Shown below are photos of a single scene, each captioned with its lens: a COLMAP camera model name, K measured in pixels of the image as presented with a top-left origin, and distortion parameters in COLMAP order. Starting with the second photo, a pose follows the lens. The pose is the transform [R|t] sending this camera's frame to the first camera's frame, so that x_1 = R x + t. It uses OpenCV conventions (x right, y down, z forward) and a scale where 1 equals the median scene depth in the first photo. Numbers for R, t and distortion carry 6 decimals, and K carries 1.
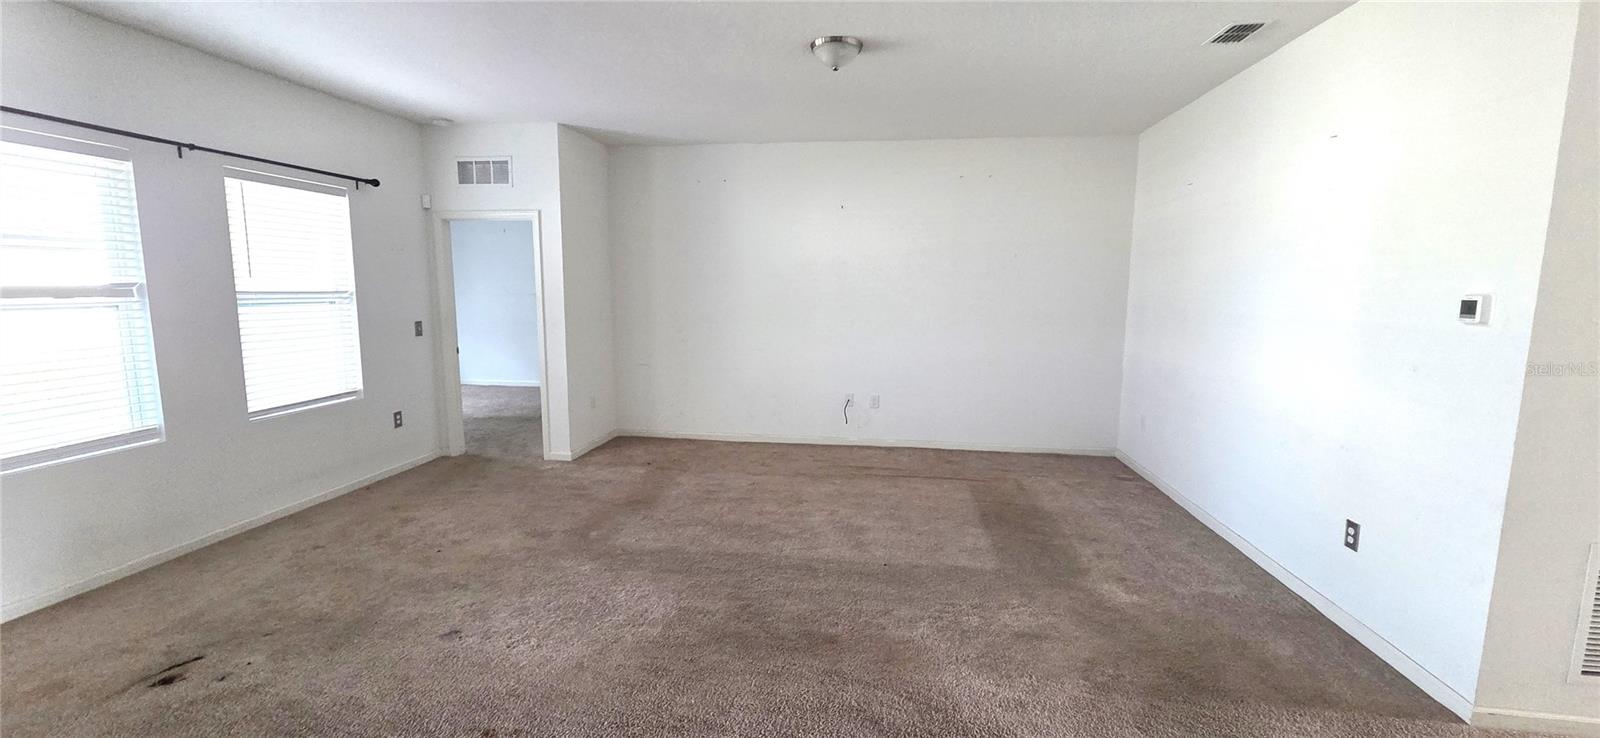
lens RADIAL K [[658.9, 0, 790.5], [0, 658.9, 370.1], [0, 0, 1]] dist [0.002184, 0.000078]
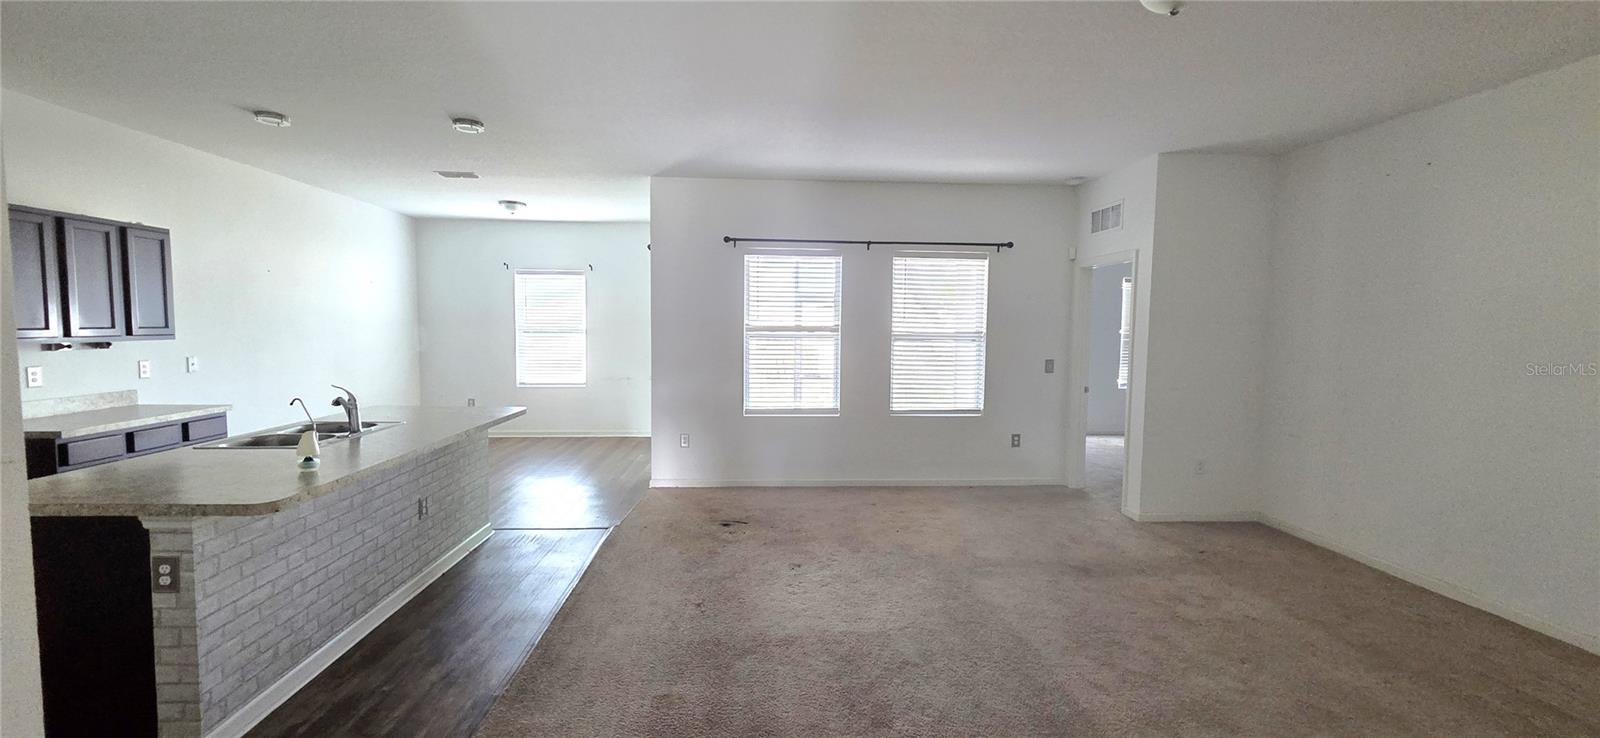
lens RADIAL K [[658.9, 0, 790.5], [0, 658.9, 370.1], [0, 0, 1]] dist [0.002184, 0.000078]
pose [[0.199236, 0.063593, -0.977886, 0.521634], [-0.133383, 0.990365, 0.037229, -0.044729], [0.970832, 0.123016, 0.205799, 0.387097]]
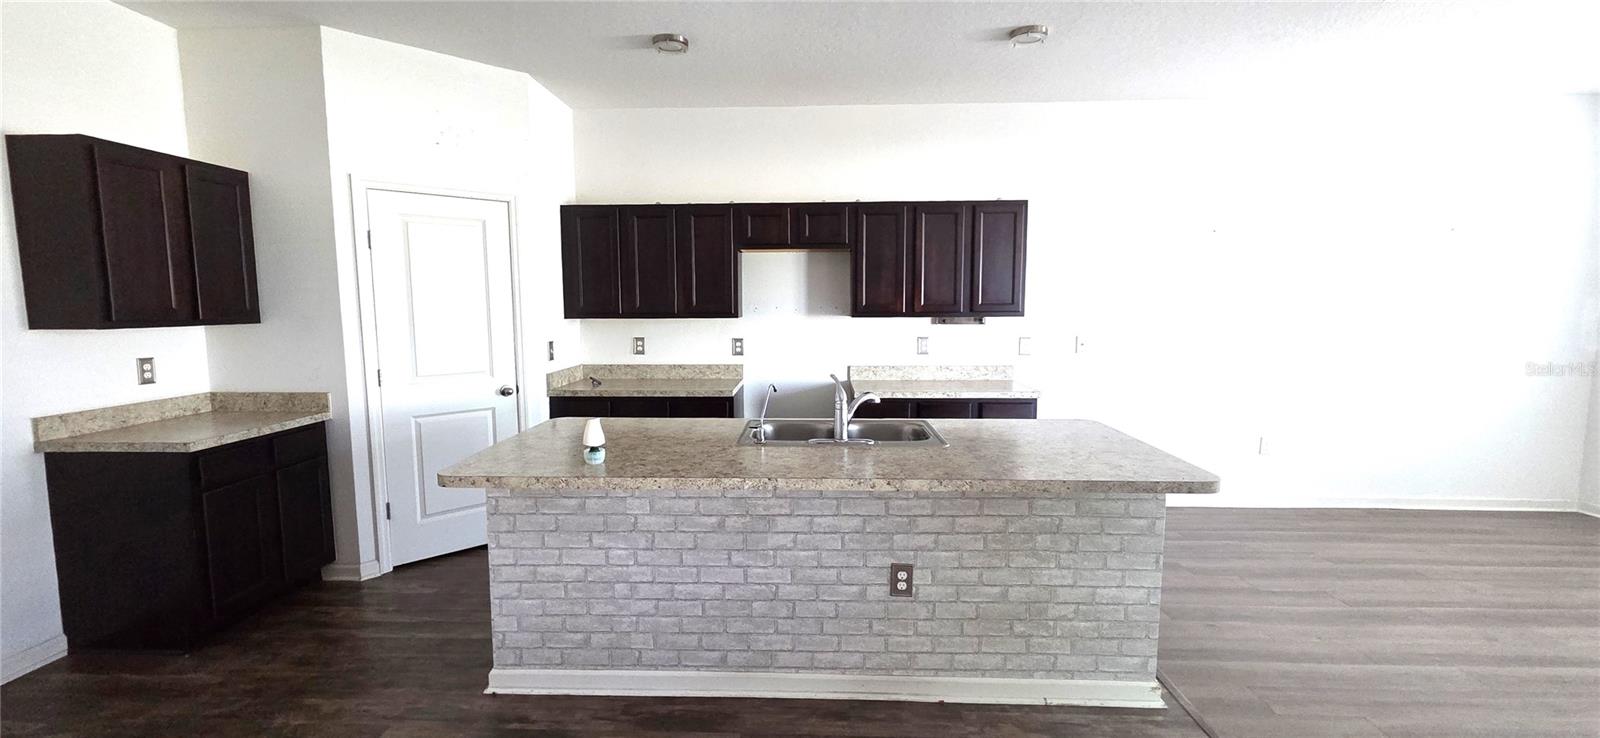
lens RADIAL K [[658.9, 0, 790.5], [0, 658.9, 370.1], [0, 0, 1]] dist [0.002184, 0.000078]
pose [[-0.994194, 0.006332, -0.107415, -0.203894], [-0.018279, 0.973820, 0.226586, -0.064357], [0.106038, 0.227234, -0.968050, 0.590760]]
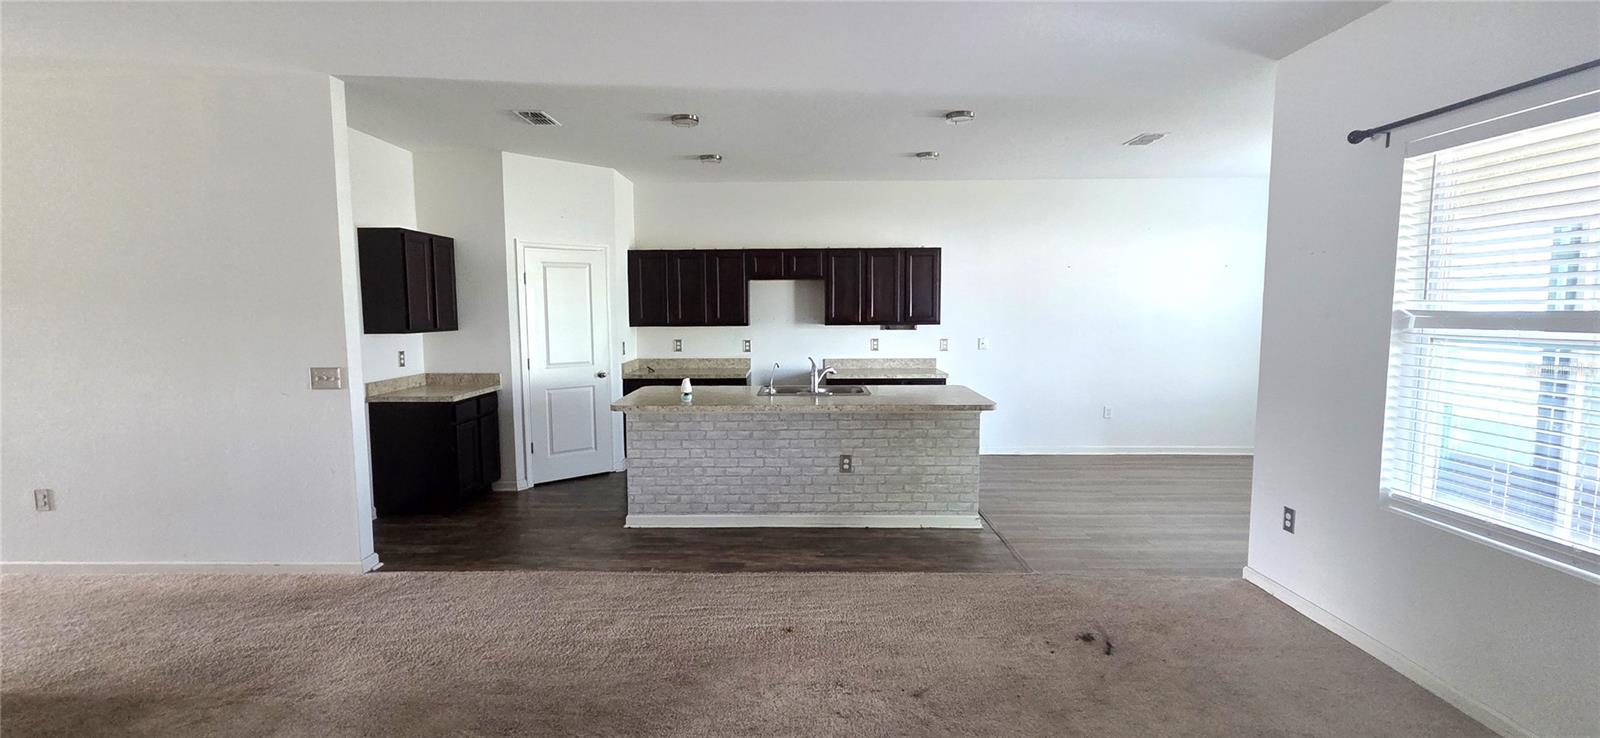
lens RADIAL K [[677.8, 0, 791.3], [0, 677.8, 370.9], [0, 0, 1]] dist [-0.000114, 0.000047]
pose [[-0.991615, 0.008958, -0.128915, -0.134800], [-0.019136, 0.976416, 0.215049, -0.140202], [0.127801, 0.215712, -0.968057, 1.077254]]
